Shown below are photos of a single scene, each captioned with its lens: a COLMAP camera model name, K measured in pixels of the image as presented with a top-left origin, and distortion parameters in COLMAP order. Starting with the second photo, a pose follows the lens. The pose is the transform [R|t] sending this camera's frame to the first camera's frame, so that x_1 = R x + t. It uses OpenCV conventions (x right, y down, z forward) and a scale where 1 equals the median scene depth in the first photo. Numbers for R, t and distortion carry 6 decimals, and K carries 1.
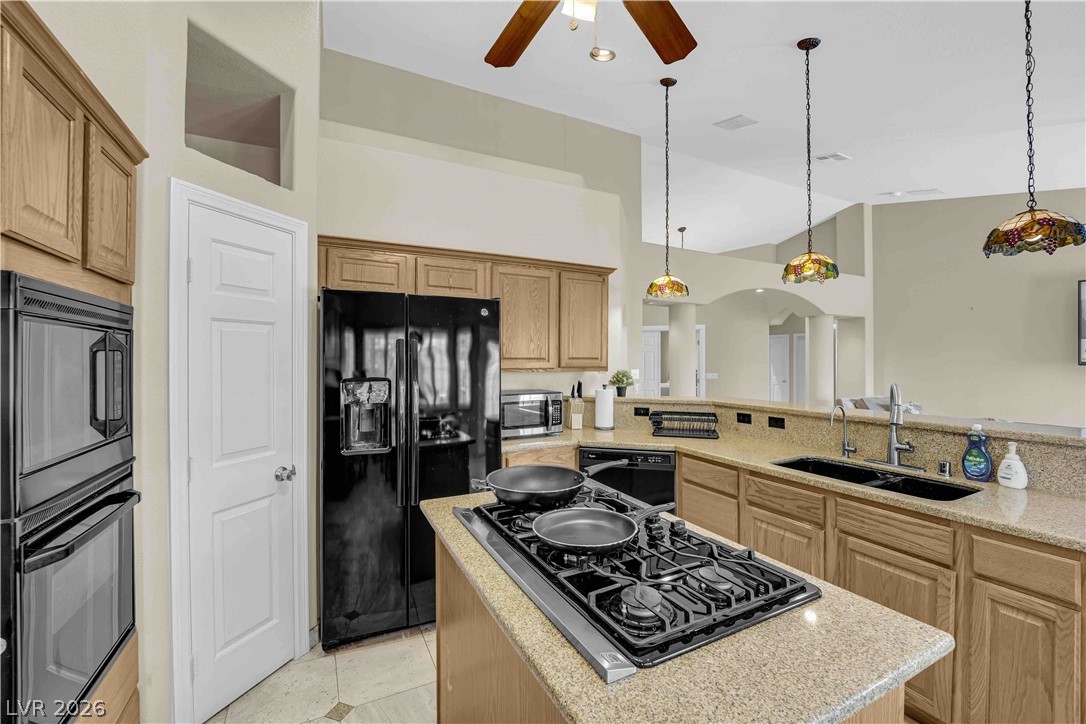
lens RADIAL K [[442.5, 0, 546.0], [0, 442.5, 358.1], [0, 0, 1]] dist [-0.002164, -0.000124]
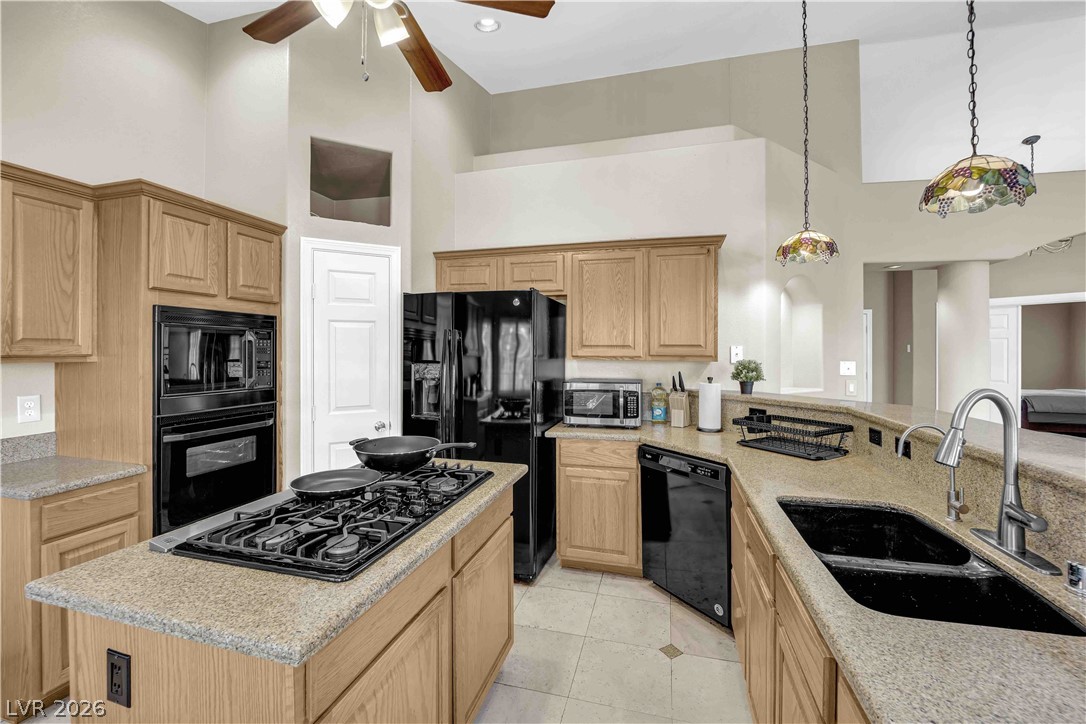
lens RADIAL K [[451.0, 0, 538.5], [0, 451.0, 352.2], [0, 0, 1]] dist [-0.013743, -0.000563]
pose [[0.742567, 0.005757, -0.669747, 0.491919], [-0.000814, 0.999970, 0.007693, 0.007058], [0.669771, -0.005168, 0.742550, 0.173360]]
